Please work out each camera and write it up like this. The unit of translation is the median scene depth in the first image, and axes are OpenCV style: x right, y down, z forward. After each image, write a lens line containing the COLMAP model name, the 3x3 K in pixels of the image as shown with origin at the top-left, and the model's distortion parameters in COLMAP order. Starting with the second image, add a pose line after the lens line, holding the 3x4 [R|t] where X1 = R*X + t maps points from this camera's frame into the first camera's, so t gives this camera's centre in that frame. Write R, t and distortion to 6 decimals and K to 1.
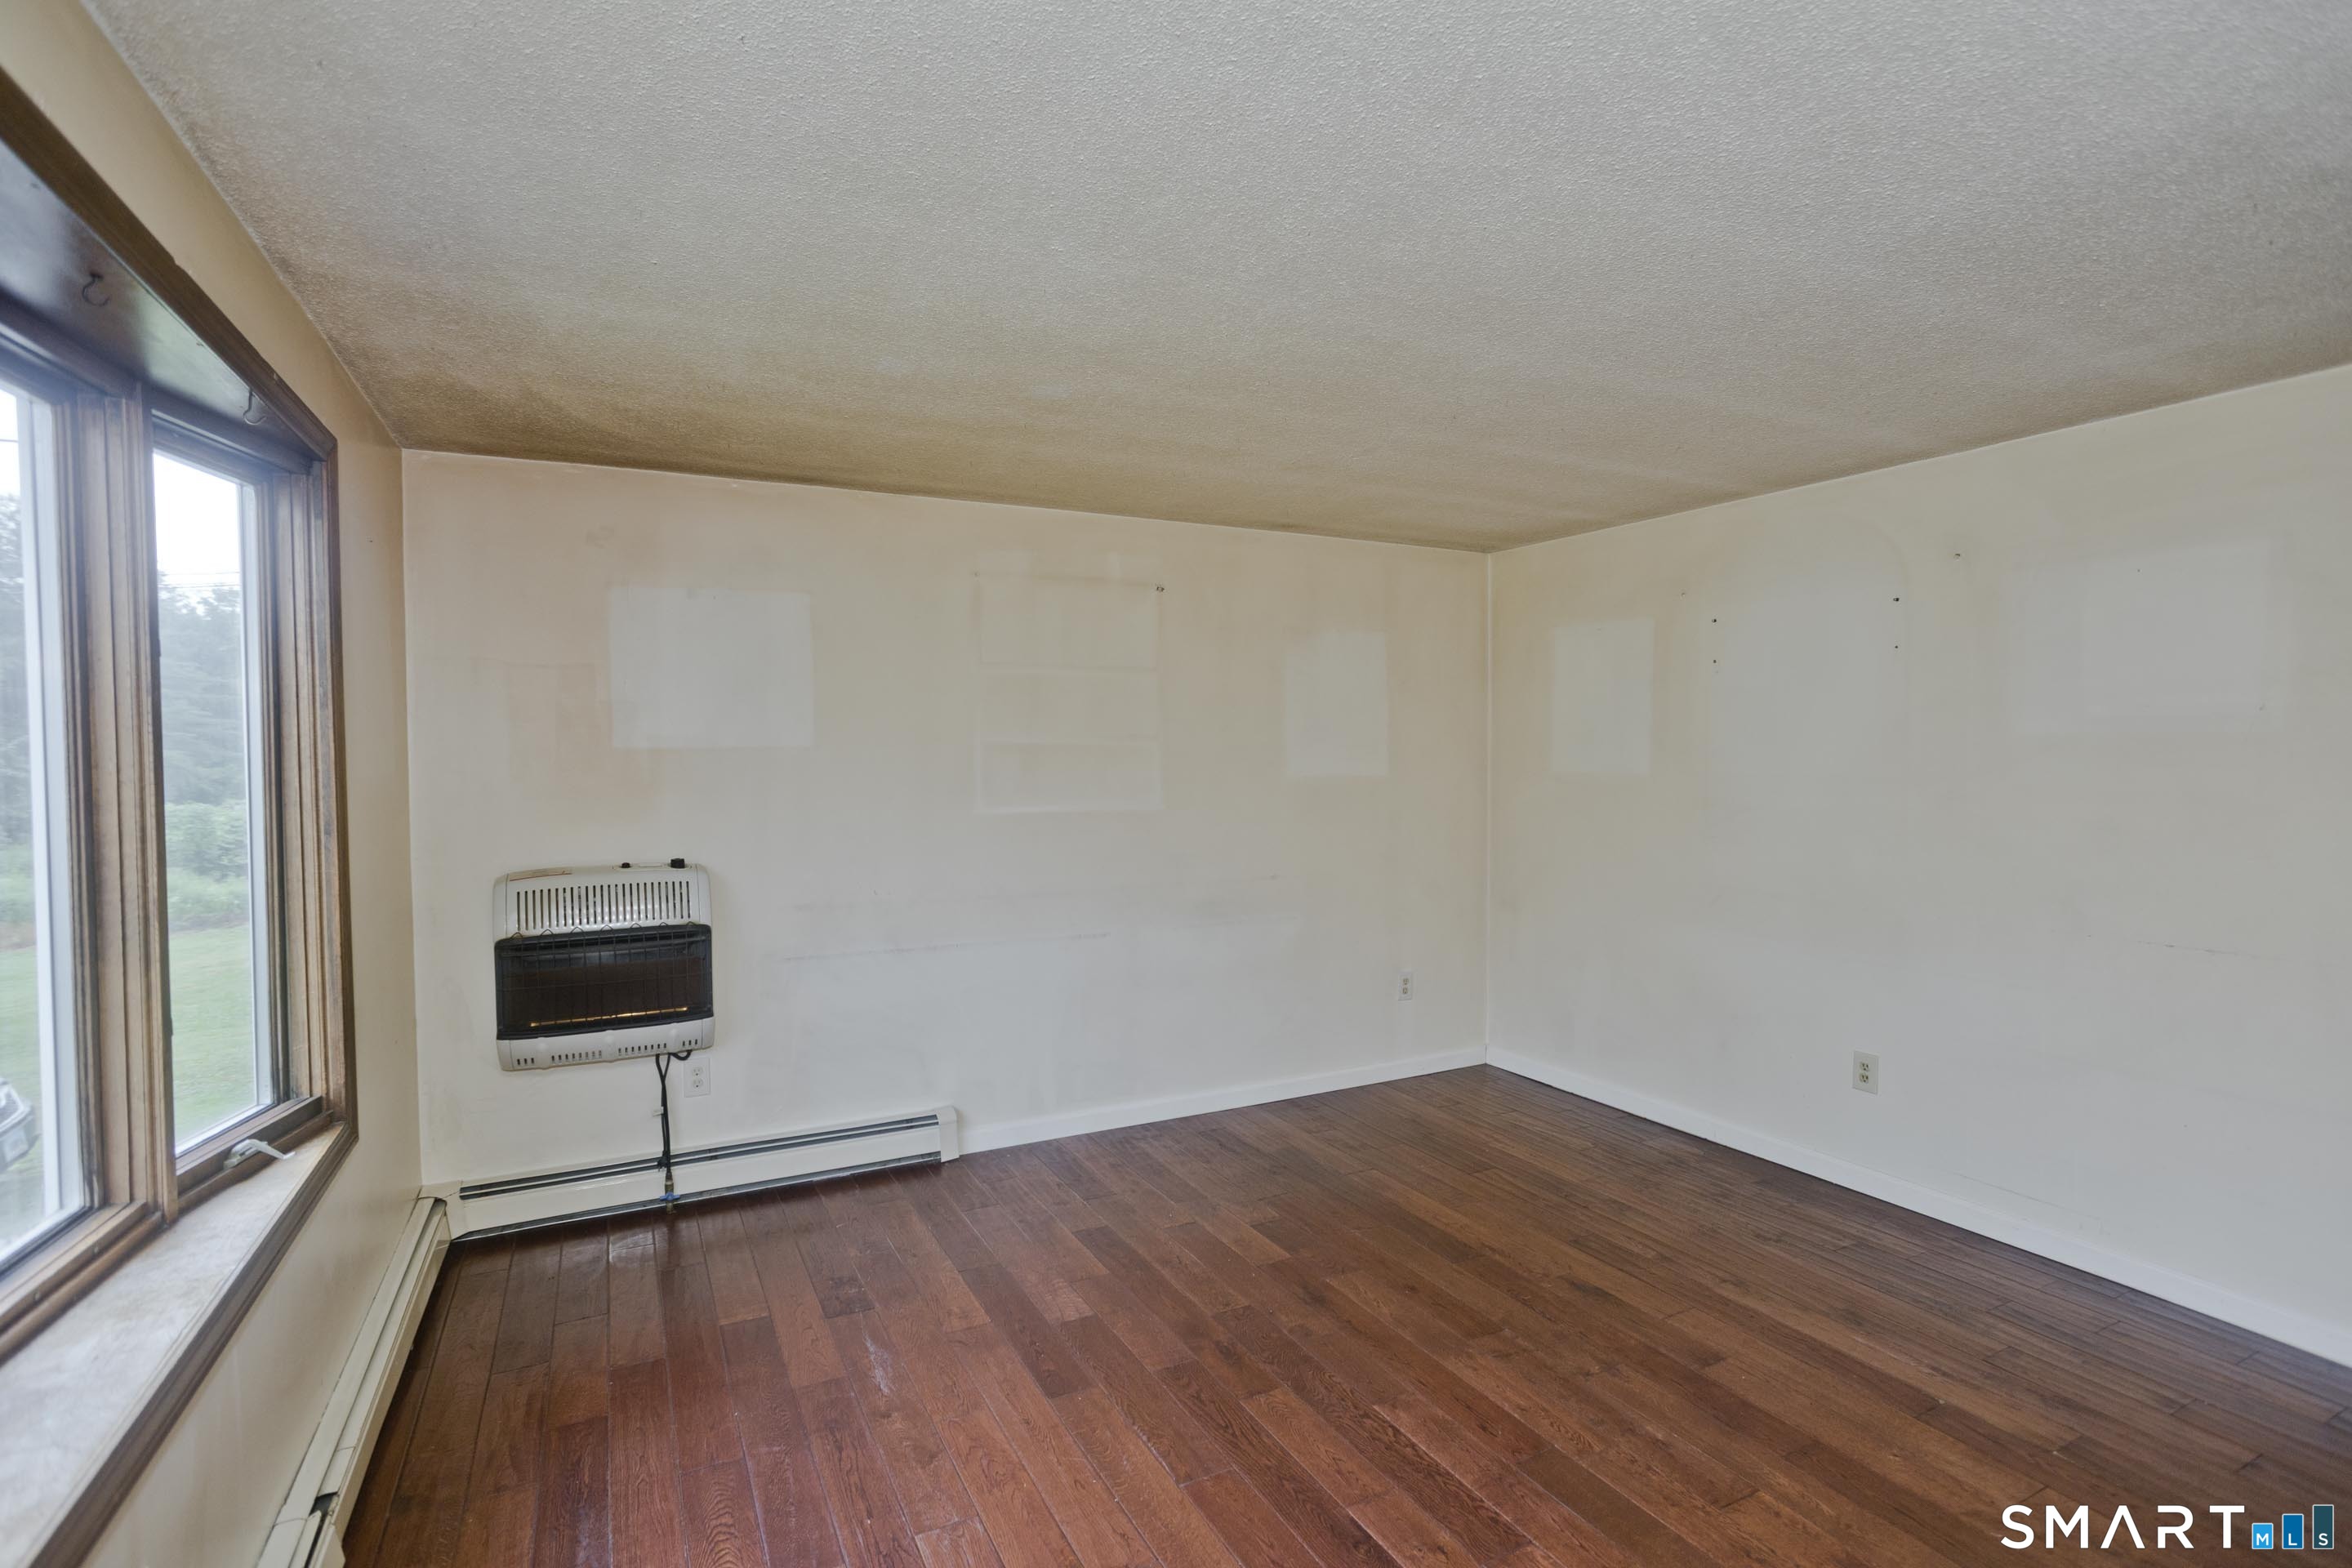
lens RADIAL K [[1126.2, 0, 1185.0], [0, 1126.2, 780.2], [0, 0, 1]] dist [-0.043248, 0.026335]
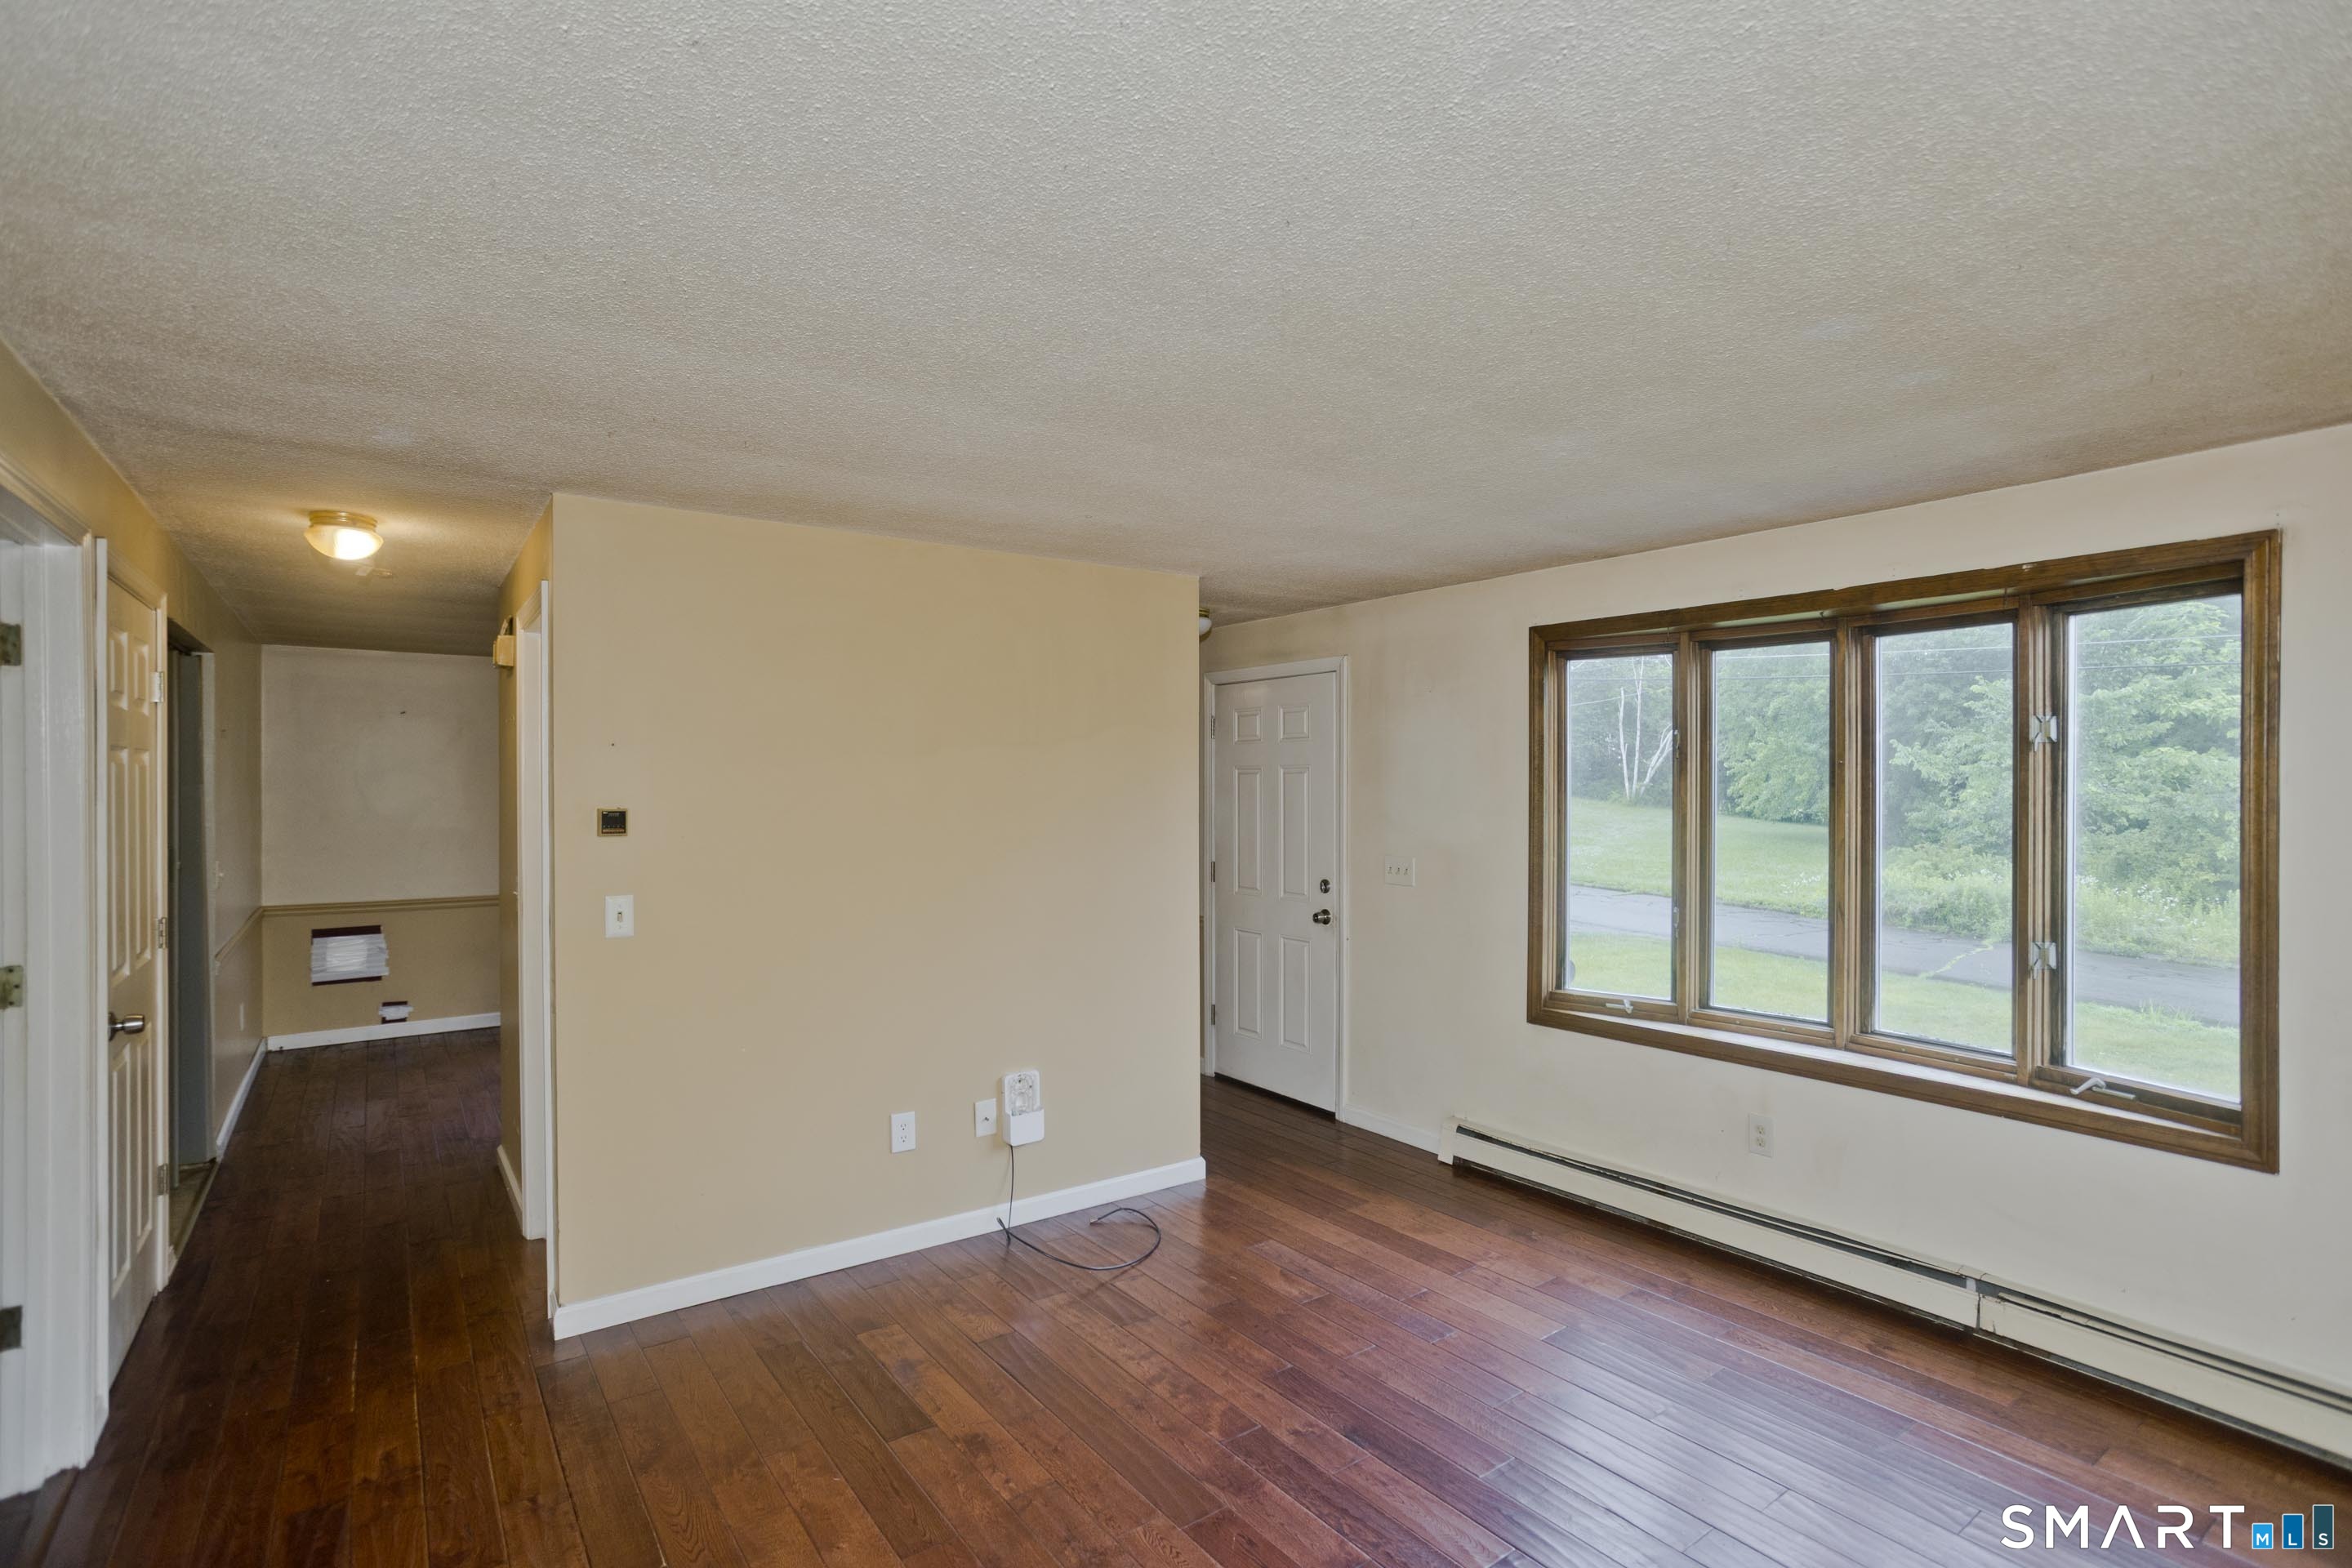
lens RADIAL K [[1126.2, 0, 1185.0], [0, 1126.2, 780.2], [0, 0, 1]] dist [-0.043248, 0.026335]
pose [[-0.988888, 0.004452, -0.148596, 0.359669], [0.000507, 0.999647, 0.026576, -0.067384], [0.148662, 0.026206, -0.988541, 1.486316]]
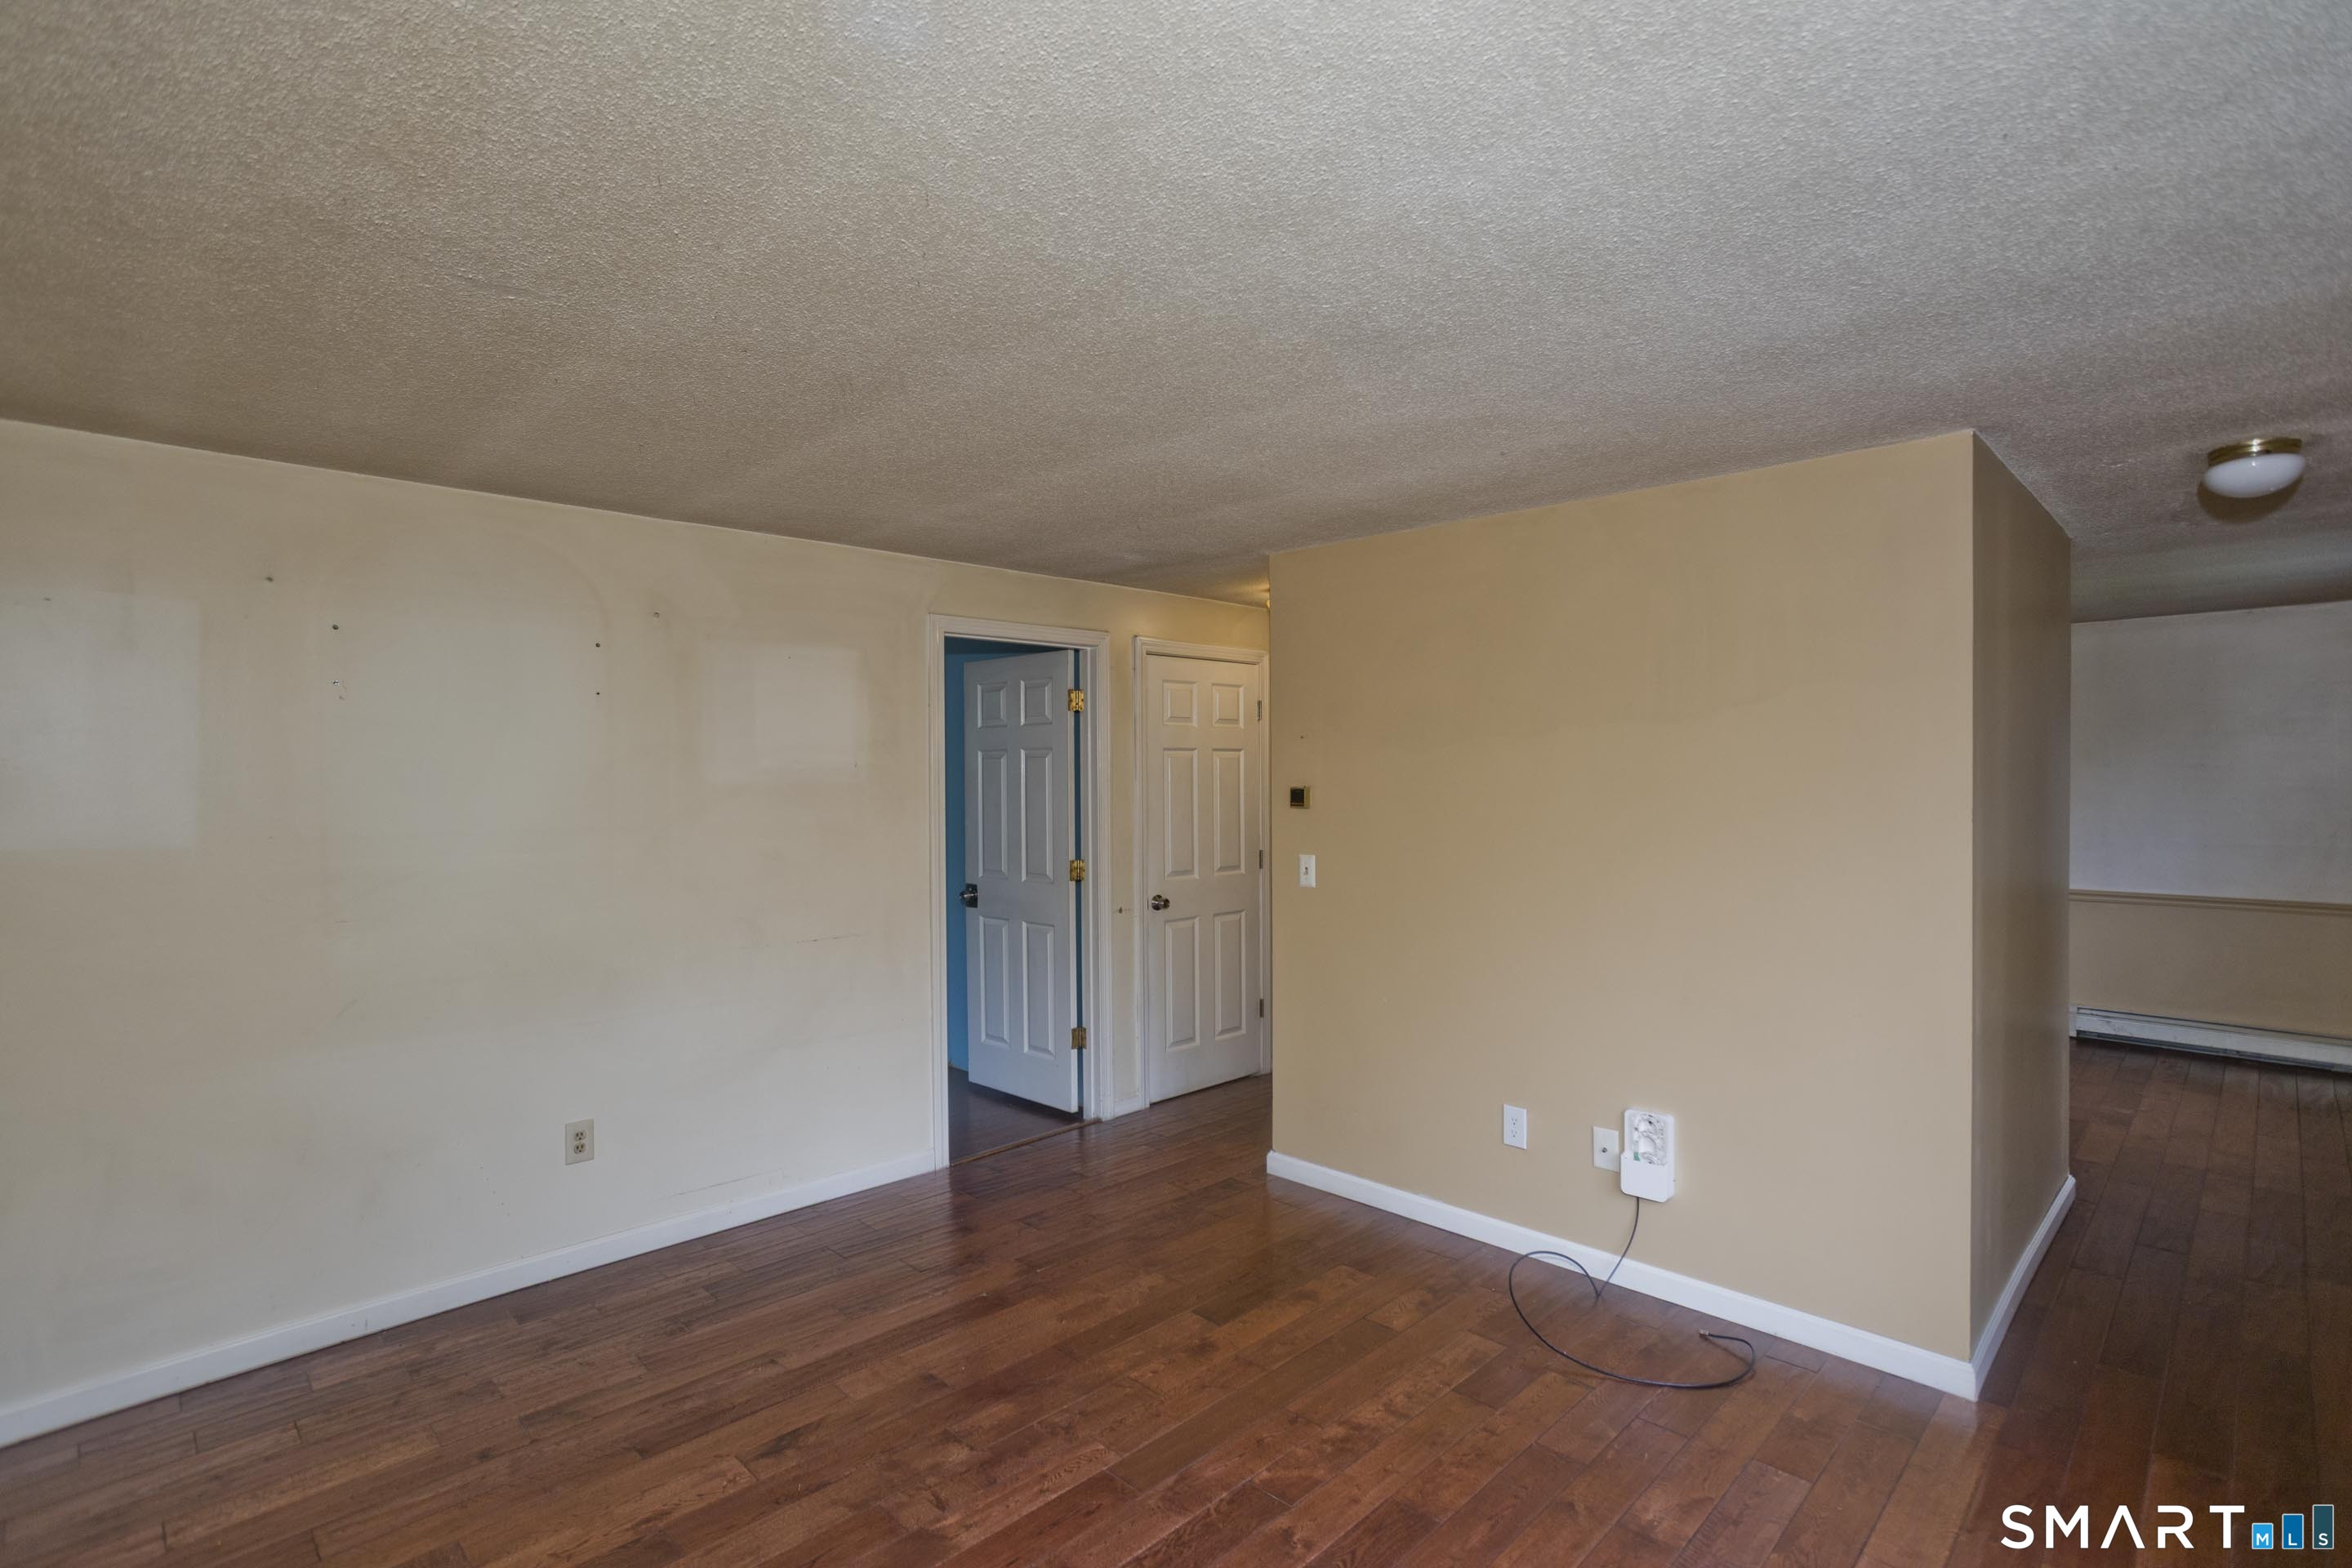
lens RADIAL K [[1126.2, 0, 1185.0], [0, 1126.2, 780.2], [0, 0, 1]] dist [-0.043248, 0.026335]
pose [[-0.301132, -0.001736, 0.953581, -0.520715], [0.034731, 0.999315, 0.012787, -0.044485], [-0.952950, 0.036970, -0.300865, 0.926817]]
